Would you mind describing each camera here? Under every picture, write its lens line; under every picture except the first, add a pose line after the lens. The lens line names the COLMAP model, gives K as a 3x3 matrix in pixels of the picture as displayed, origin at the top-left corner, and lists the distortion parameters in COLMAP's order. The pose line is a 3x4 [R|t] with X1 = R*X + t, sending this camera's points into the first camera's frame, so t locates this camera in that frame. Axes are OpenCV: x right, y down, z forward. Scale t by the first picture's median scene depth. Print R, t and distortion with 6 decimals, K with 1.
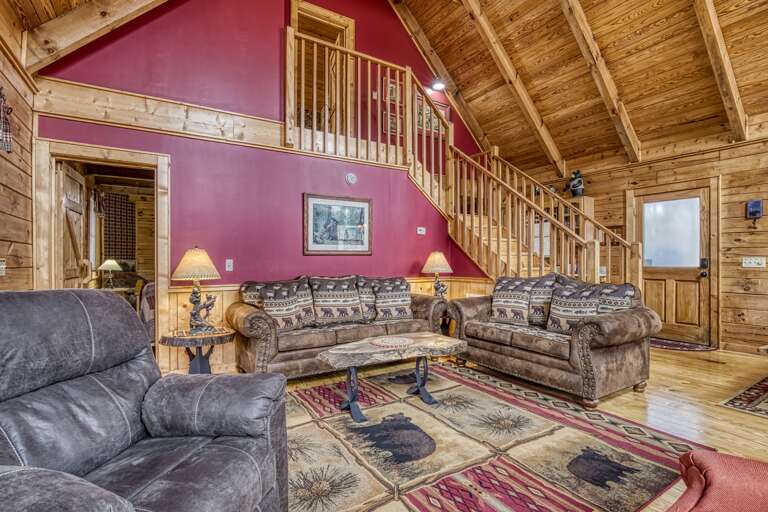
lens RADIAL K [[367.2, 0, 379.4], [0, 367.2, 258.7], [0, 0, 1]] dist [-0.024421, 0.002629]
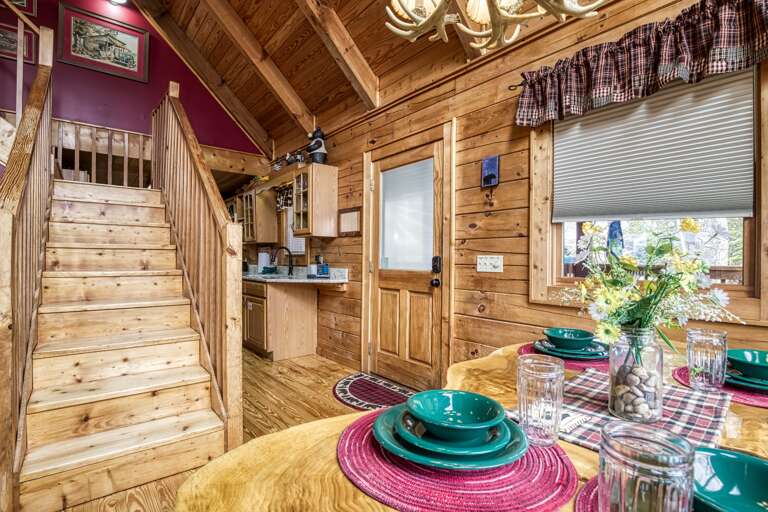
lens RADIAL K [[367.2, 0, 361.3], [0, 367.2, 258.2], [0, 0, 1]] dist [-0.024421, 0.002629]
pose [[0.994942, -0.000750, 0.100450, 0.765653], [-0.000075, 0.999966, 0.008216, -0.003556], [-0.100453, -0.008182, 0.994908, 0.423812]]
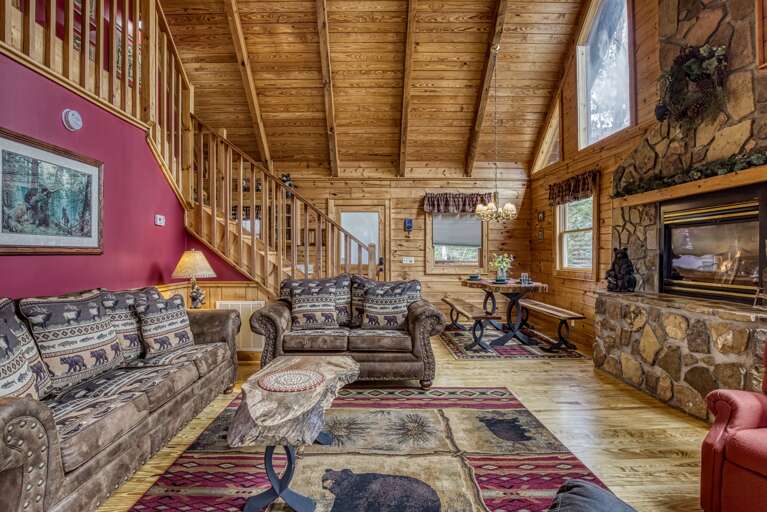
lens RADIAL K [[366.7, 0, 378.7], [0, 366.7, 257.4], [0, 0, 1]] dist [-0.024421, 0.002629]
pose [[0.529001, -0.002570, 0.848617, -0.298548], [-0.003319, 0.999981, 0.005098, -0.009728], [-0.848615, -0.005513, 0.528983, 0.300052]]
